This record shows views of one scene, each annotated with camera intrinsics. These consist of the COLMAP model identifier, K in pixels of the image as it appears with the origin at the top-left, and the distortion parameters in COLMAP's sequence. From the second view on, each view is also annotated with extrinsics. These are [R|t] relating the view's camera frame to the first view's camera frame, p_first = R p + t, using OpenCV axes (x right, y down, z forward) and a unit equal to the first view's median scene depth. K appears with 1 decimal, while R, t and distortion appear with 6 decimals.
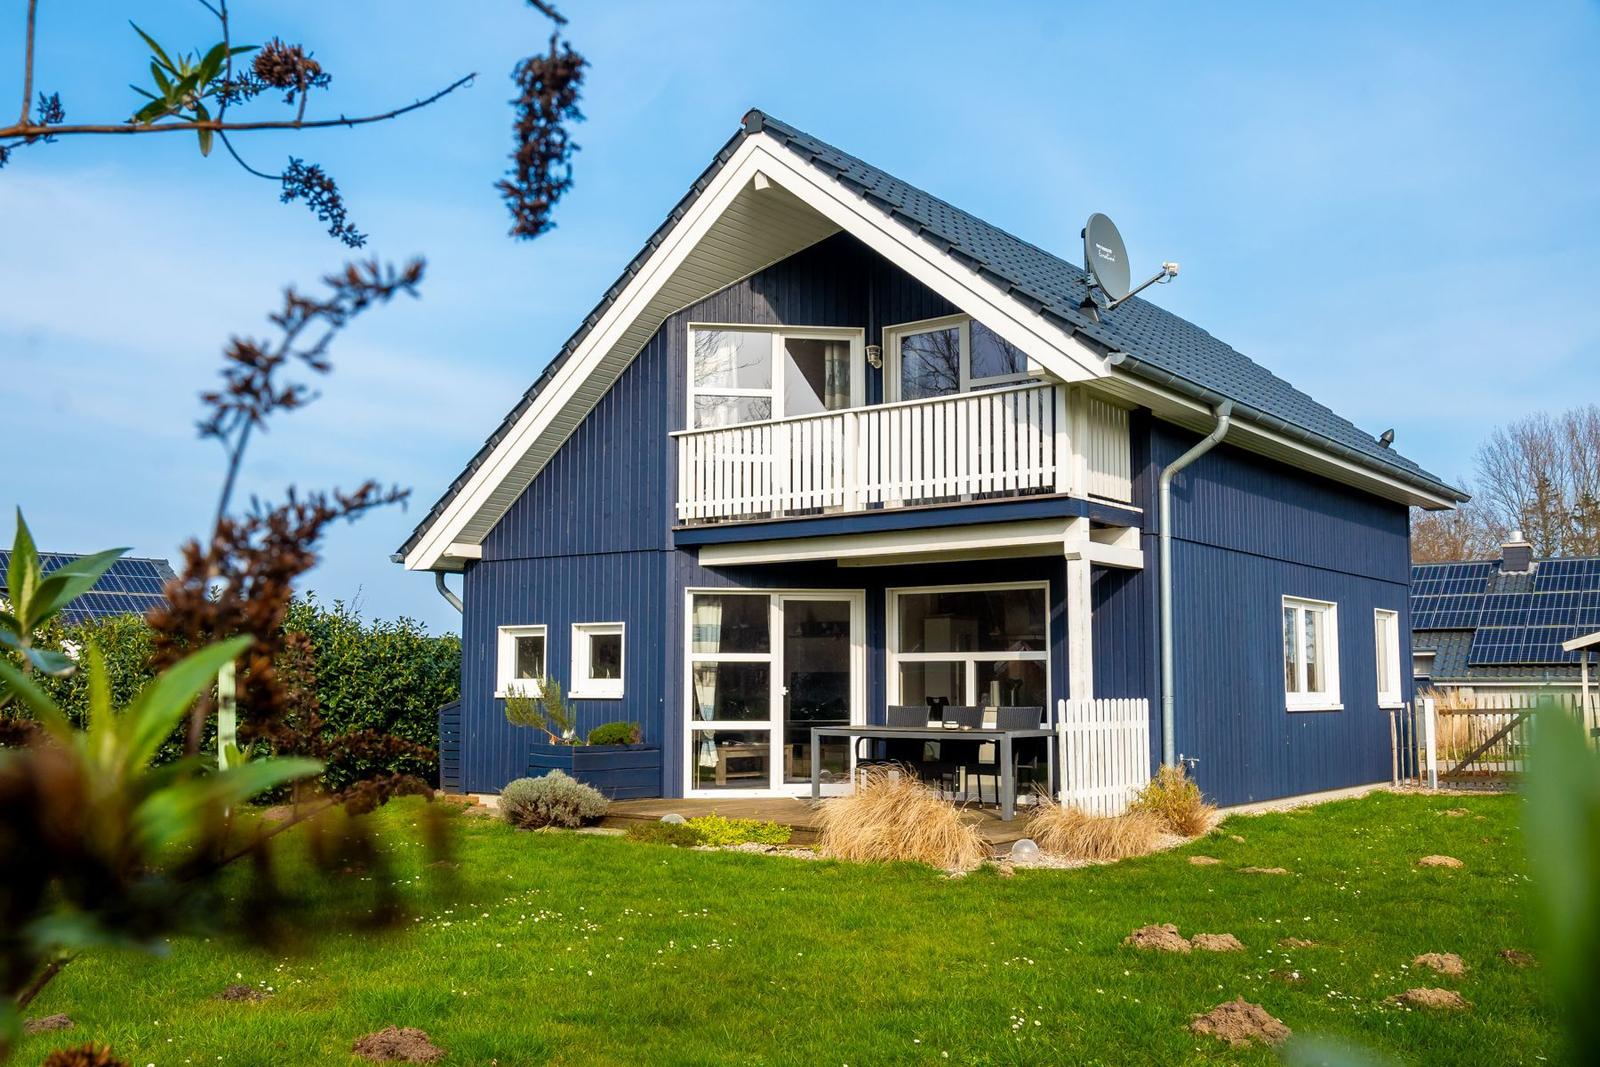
lens RADIAL K [[1560.0, 0, 792.2], [0, 1560.0, 540.5], [0, 0, 1]] dist [0.003553, 0.000000]
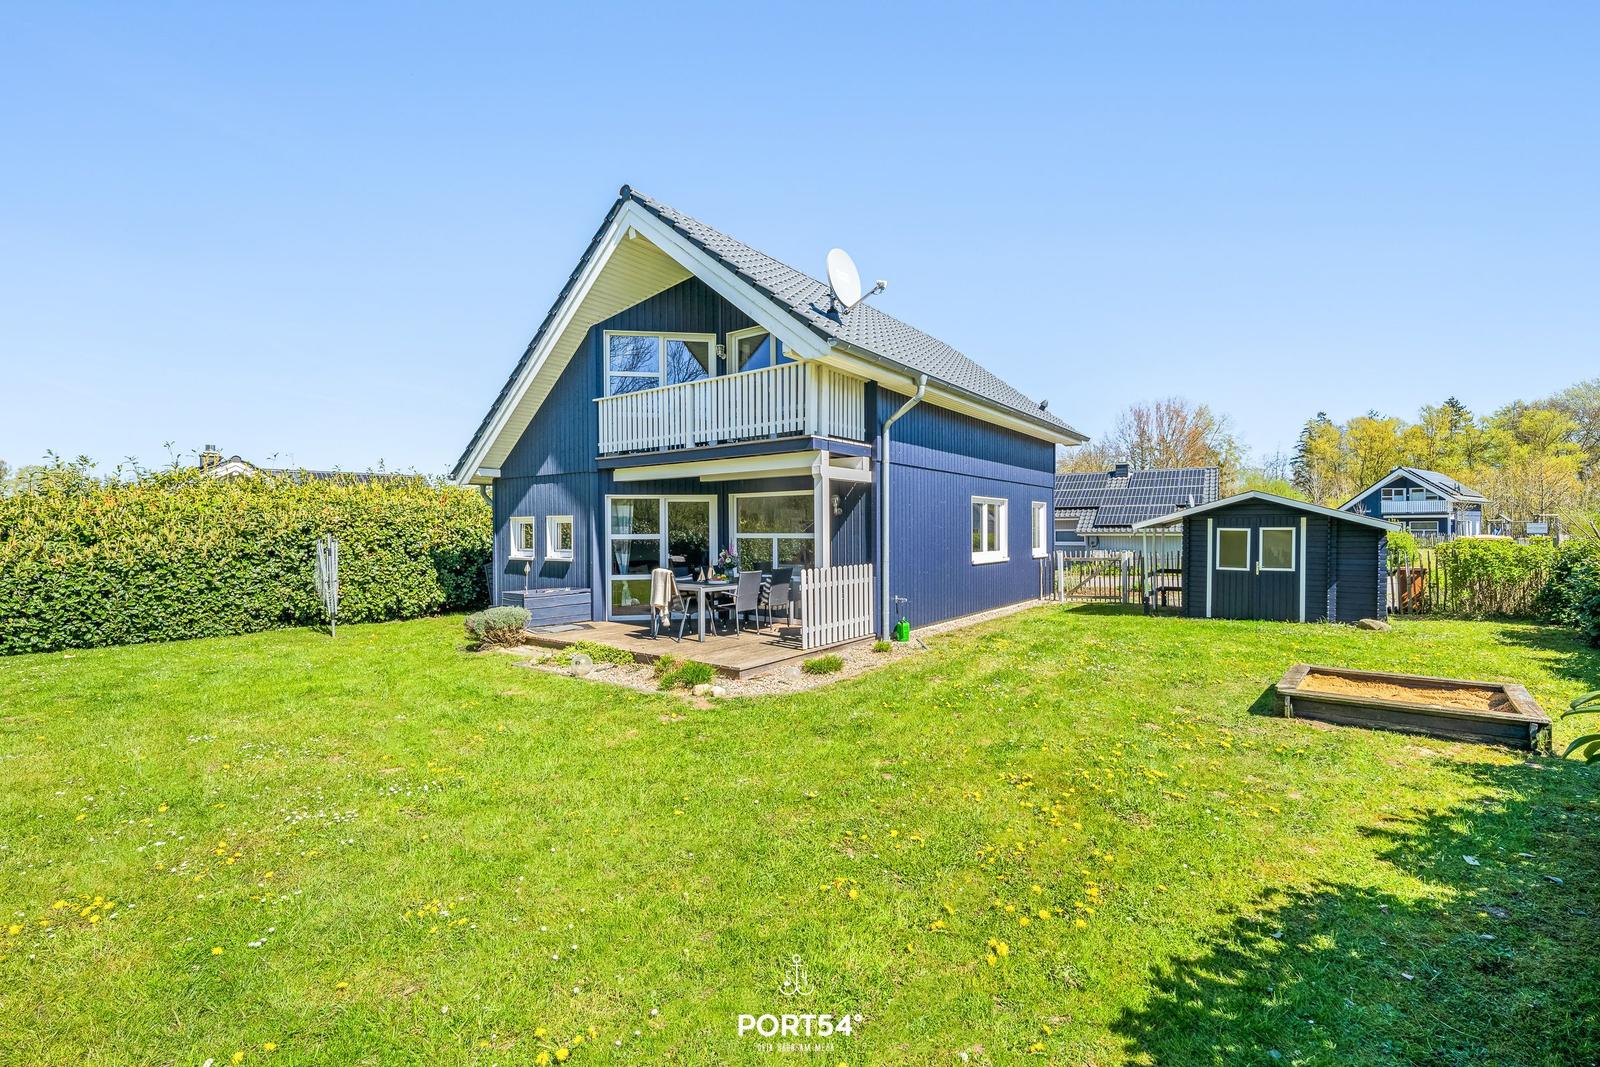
lens RADIAL K [[720.2, 0, 804.3], [0, 720.2, 545.3], [0, 0, 1]] dist [-0.000338, 0.000512]
pose [[0.999936, -0.006270, 0.009414, 0.133600], [0.005152, 0.993423, 0.114386, -0.002802], [-0.010070, -0.114330, 0.993392, 0.233663]]
